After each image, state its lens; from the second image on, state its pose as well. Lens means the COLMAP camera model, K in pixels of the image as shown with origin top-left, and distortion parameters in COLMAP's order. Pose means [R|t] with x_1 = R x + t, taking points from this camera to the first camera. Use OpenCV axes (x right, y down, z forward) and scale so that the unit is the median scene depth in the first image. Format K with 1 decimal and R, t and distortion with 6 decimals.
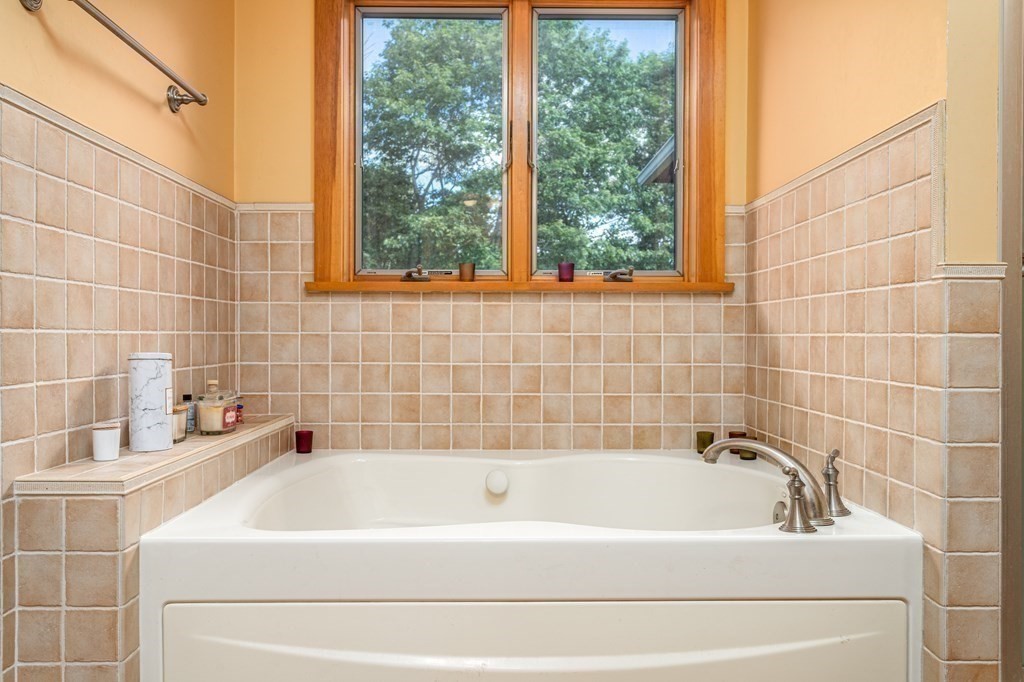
lens RADIAL K [[748.9, 0, 513.9], [0, 748.9, 332.8], [0, 0, 1]] dist [-0.000593, 0.001049]
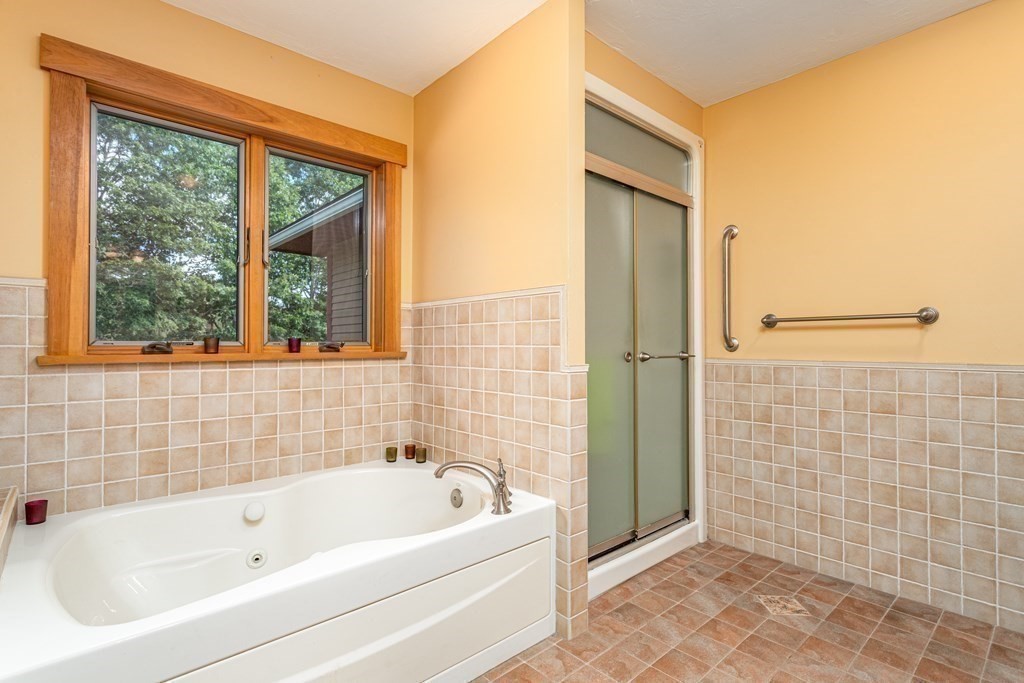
lens RADIAL K [[486.1, 0, 515.8], [0, 486.1, 338.0], [0, 0, 1]] dist [-0.000880, 0.000455]
pose [[0.752464, 0.009476, 0.658565, -0.219868], [-0.000043, 0.999897, -0.014339, -0.081898], [-0.658634, 0.010761, 0.752387, 0.059115]]
